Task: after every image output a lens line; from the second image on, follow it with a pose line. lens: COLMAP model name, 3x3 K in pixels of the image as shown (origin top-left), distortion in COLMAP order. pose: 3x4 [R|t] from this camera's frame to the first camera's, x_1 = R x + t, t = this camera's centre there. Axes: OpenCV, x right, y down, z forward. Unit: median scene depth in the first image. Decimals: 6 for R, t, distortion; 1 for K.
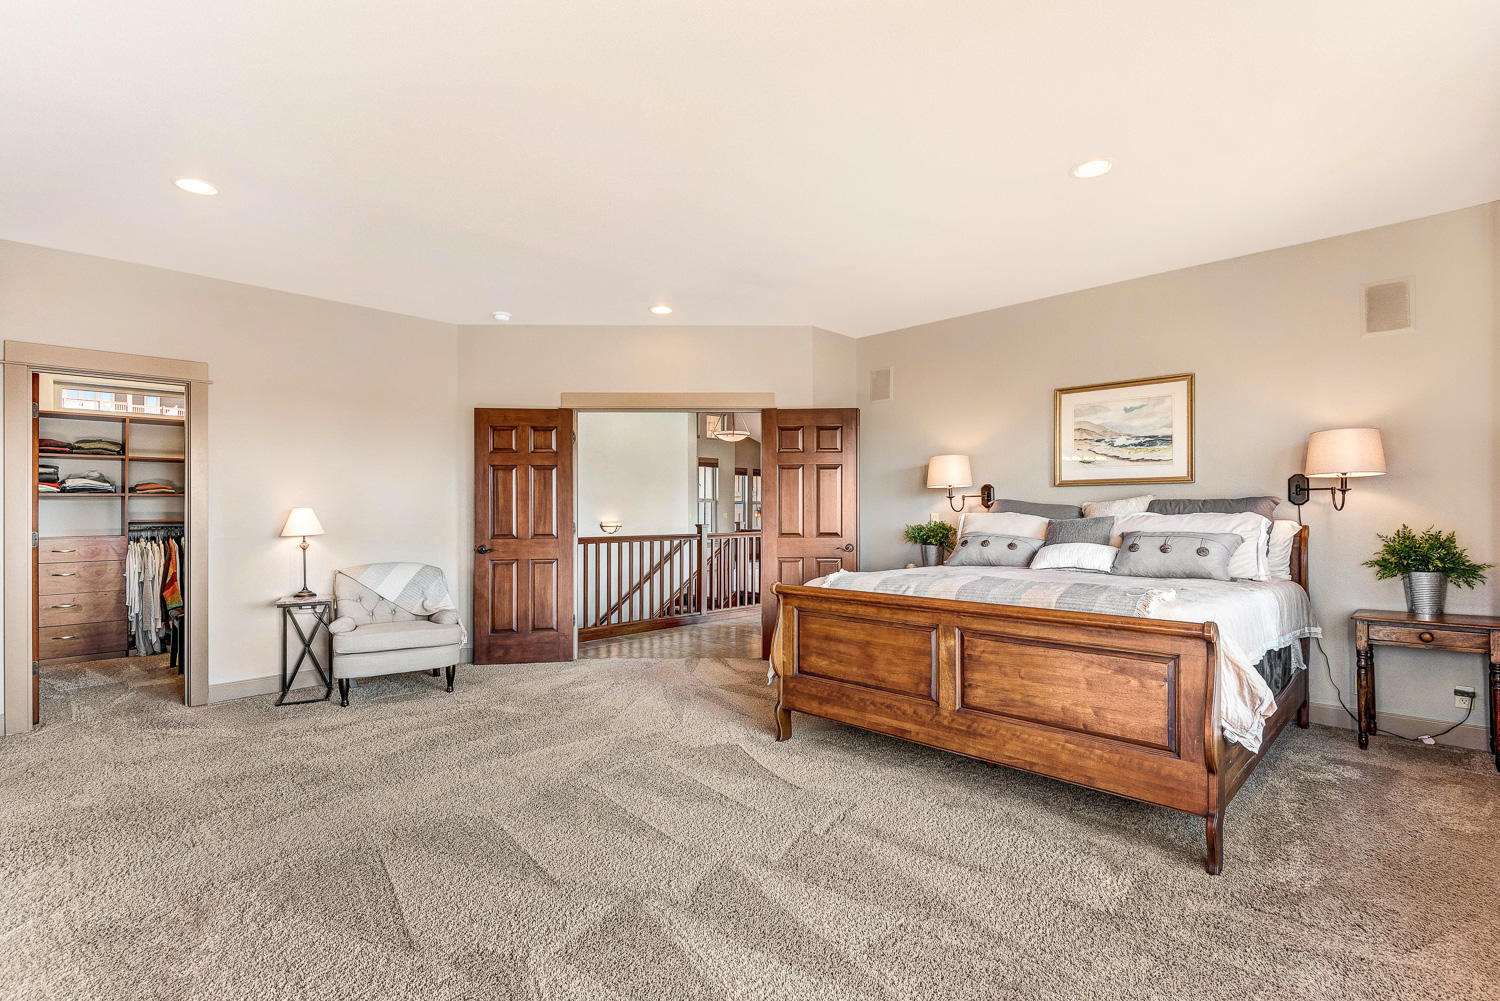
lens RADIAL K [[700.5, 0, 750.0], [0, 700.5, 500.5], [0, 0, 1]] dist [0.001913, 0.000107]
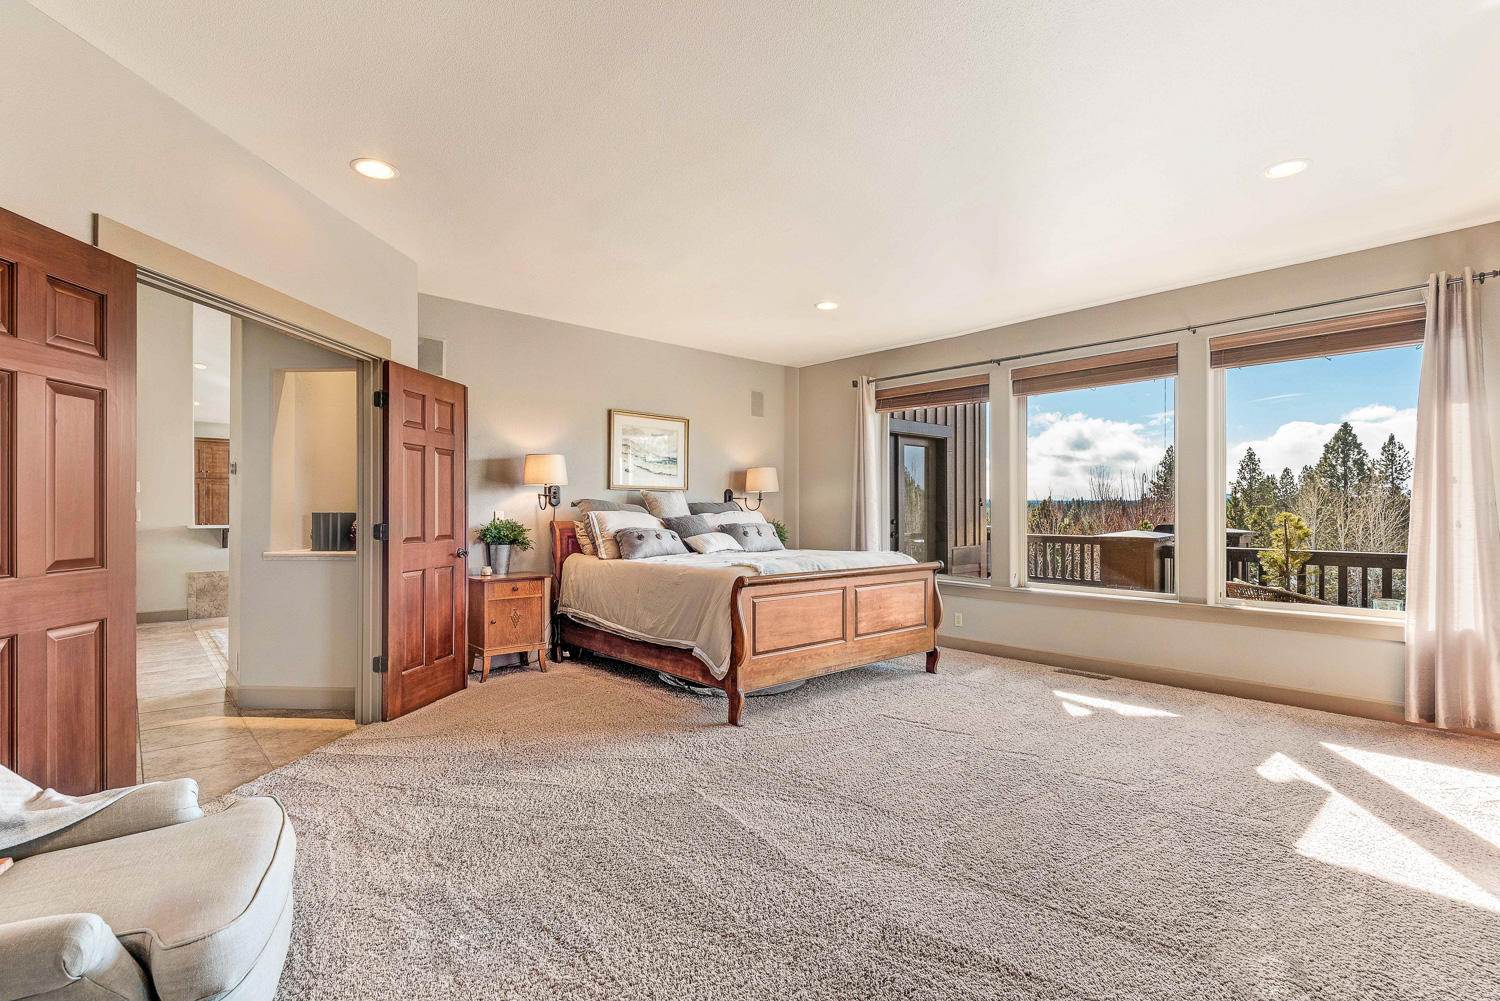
lens RADIAL K [[700.5, 0, 750.0], [0, 700.5, 500.5], [0, 0, 1]] dist [0.001913, 0.000107]
pose [[0.067079, 0.020780, 0.997531, -0.831315], [-0.014879, 0.999693, -0.019825, 0.021003], [-0.997637, -0.013512, 0.067368, 0.750417]]
